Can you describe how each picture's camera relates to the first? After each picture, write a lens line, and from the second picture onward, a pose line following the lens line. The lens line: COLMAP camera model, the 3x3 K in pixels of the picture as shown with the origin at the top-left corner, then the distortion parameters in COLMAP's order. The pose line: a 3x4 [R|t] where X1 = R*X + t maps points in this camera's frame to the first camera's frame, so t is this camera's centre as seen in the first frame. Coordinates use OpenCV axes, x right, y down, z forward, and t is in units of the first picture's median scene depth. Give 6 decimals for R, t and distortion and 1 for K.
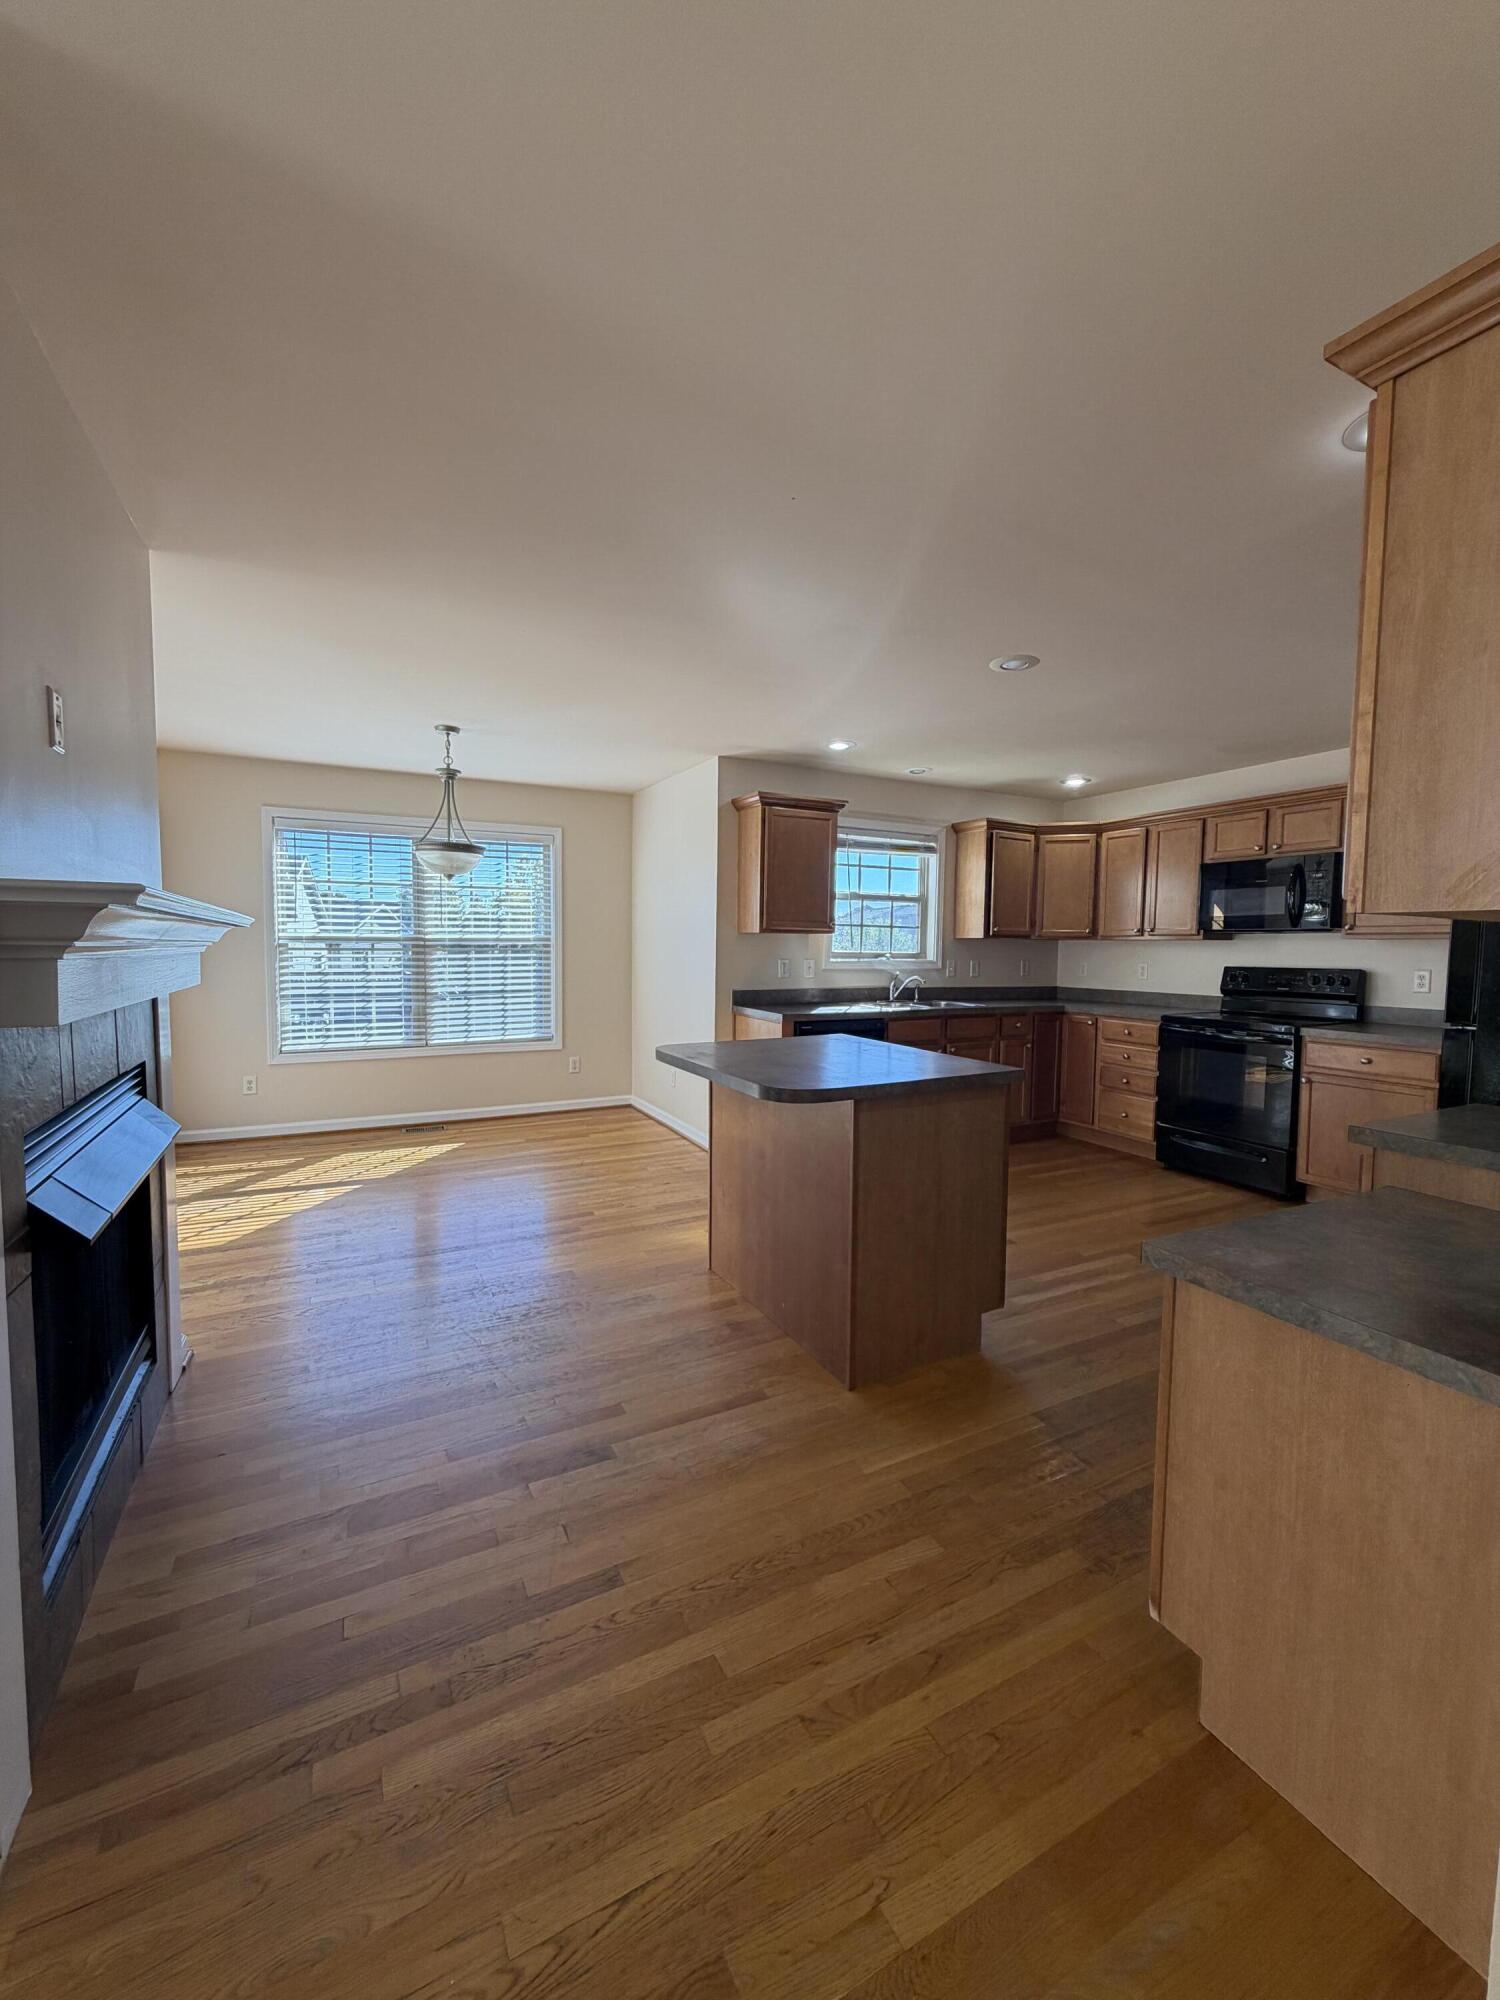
lens RADIAL K [[795.8, 0, 753.2], [0, 795.8, 993.4], [0, 0, 1]] dist [0.000170, -0.000230]
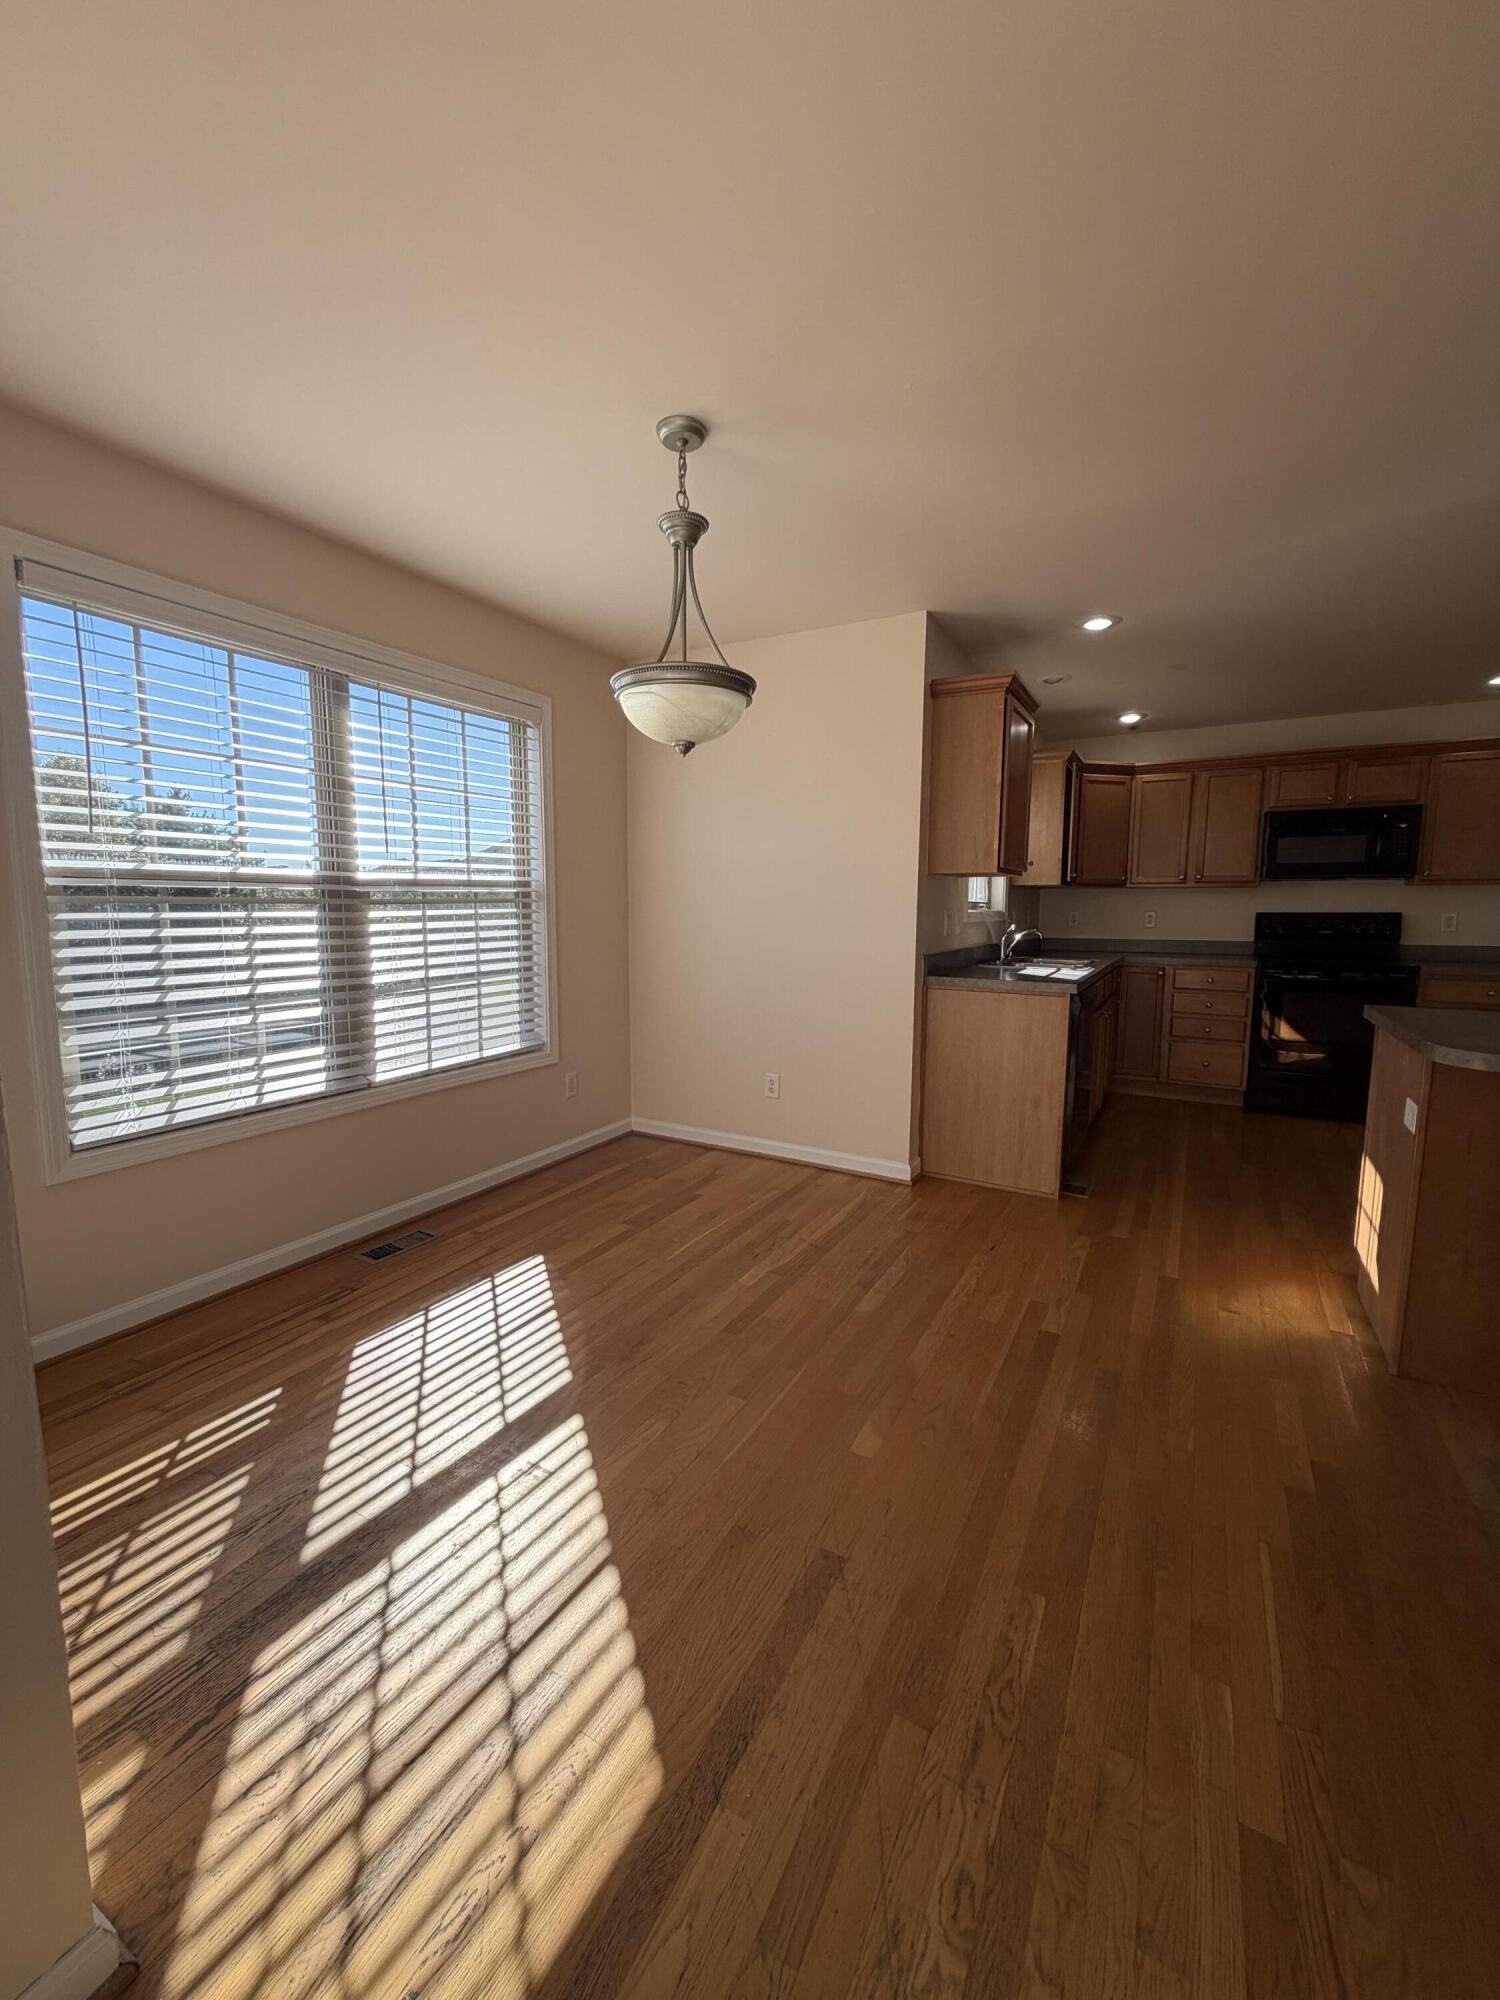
lens RADIAL K [[795.8, 0, 753.4], [0, 795.8, 998.5], [0, 0, 1]] dist [0.000170, -0.000230]
pose [[0.841524, -0.070514, 0.535598, -0.522454], [0.038545, 0.996755, 0.070666, -0.020864], [-0.538843, -0.038823, 0.841511, 0.470131]]
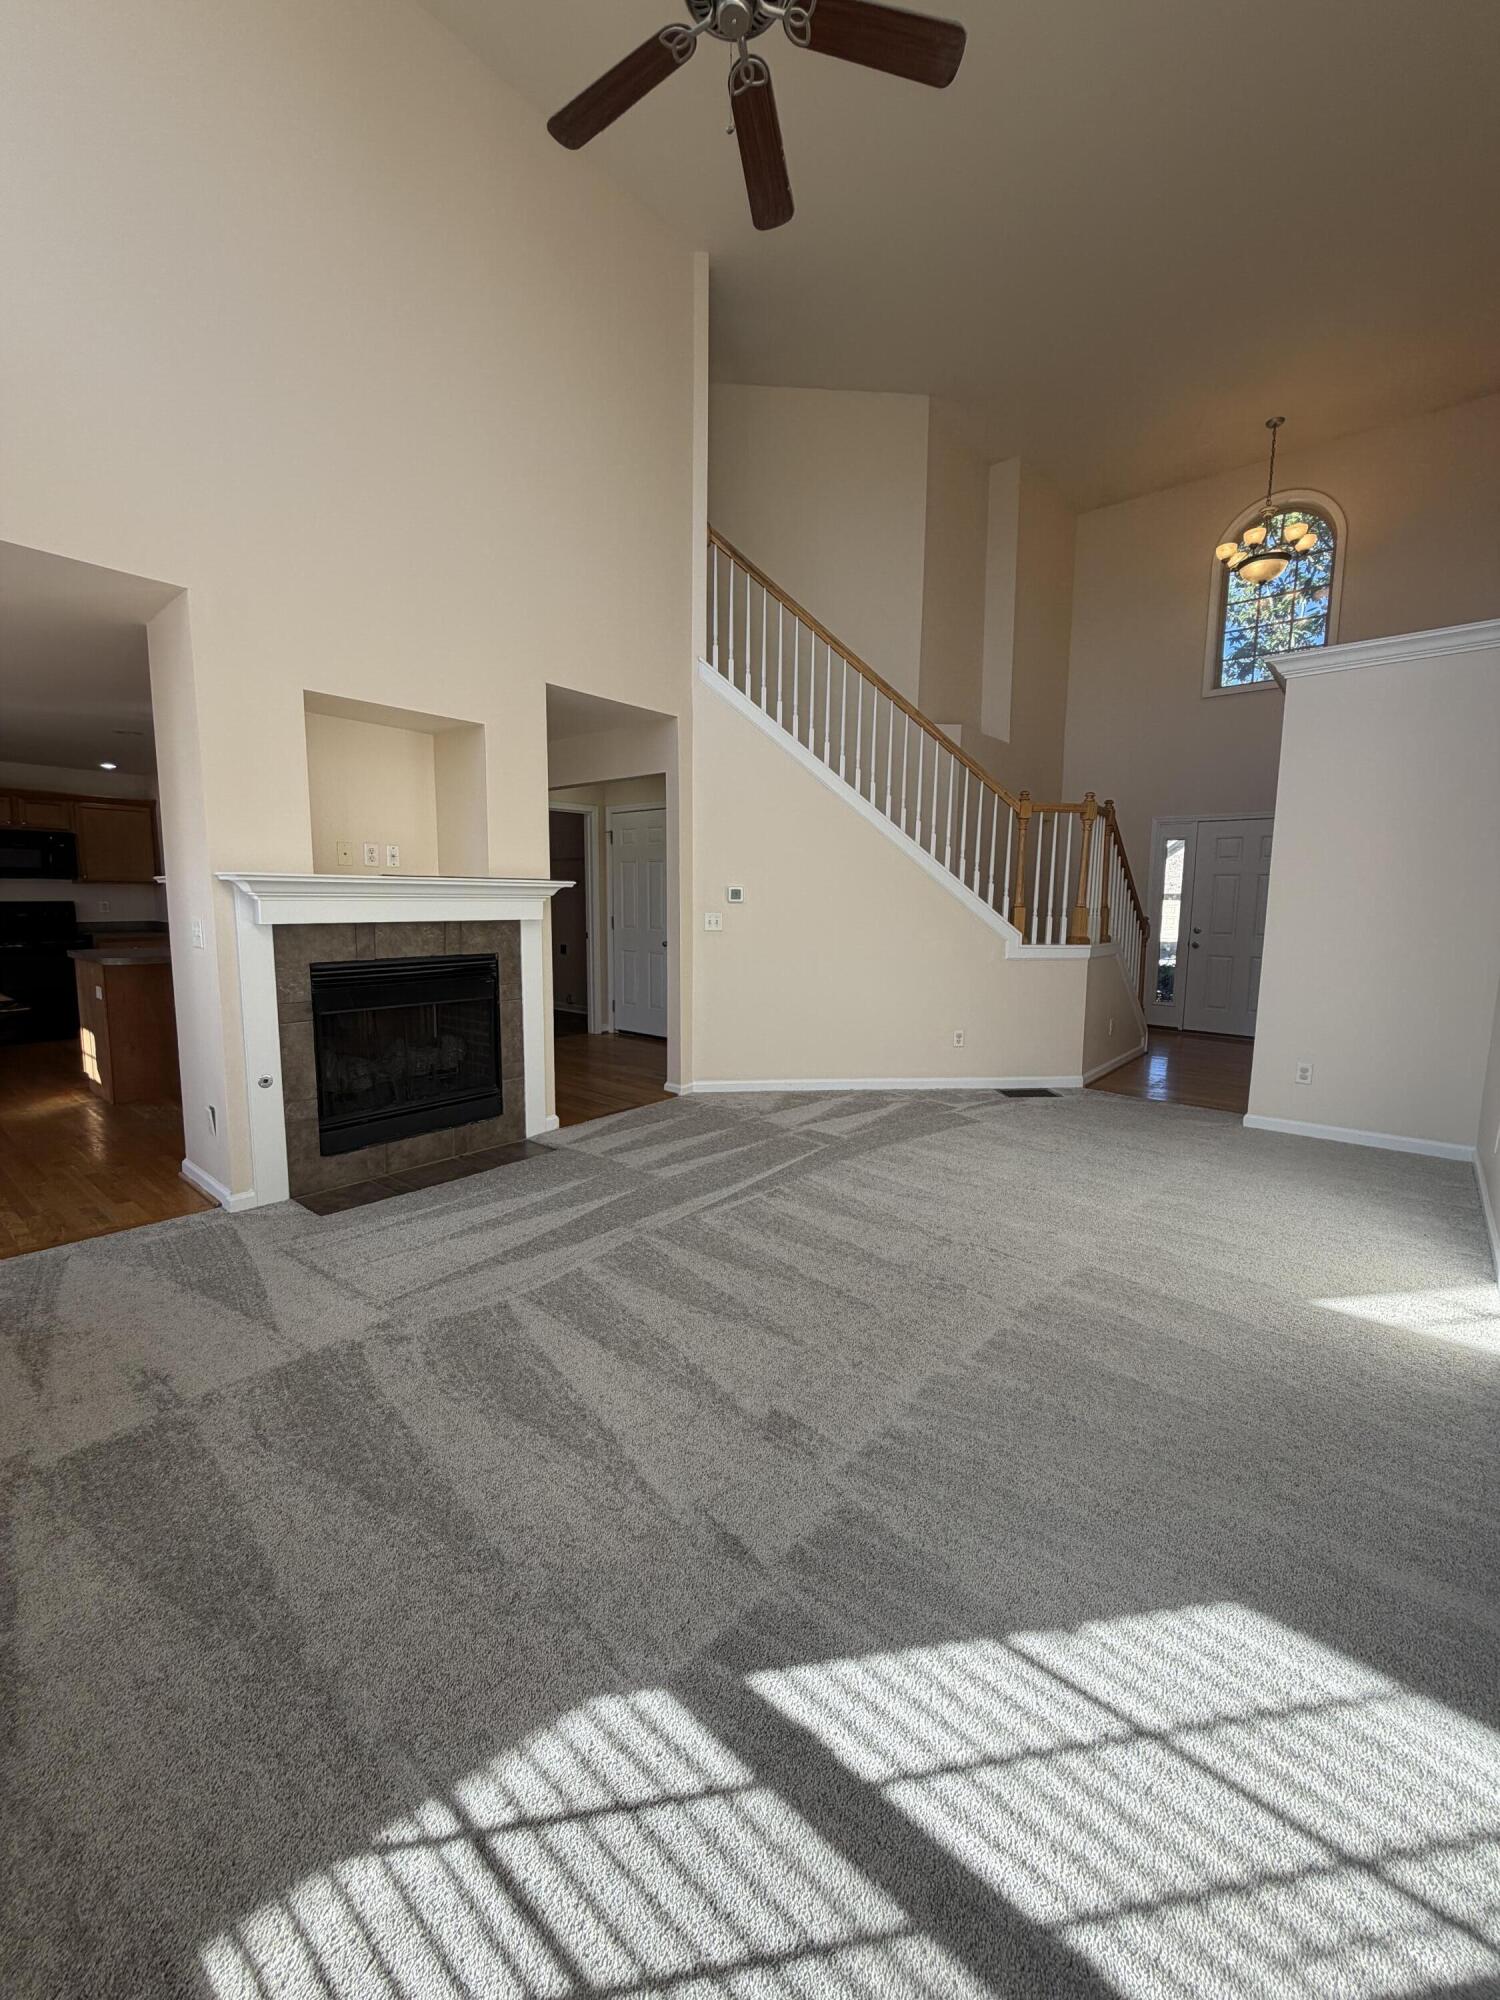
lens RADIAL K [[795.8, 0, 760.3], [0, 795.8, 995.4], [0, 0, 1]] dist [0.000170, -0.000230]
pose [[-0.385457, -0.124911, 0.914232, -1.203899], [0.039083, 0.987696, 0.151427, -0.027854], [-0.921898, 0.094100, -0.375833, 0.257394]]
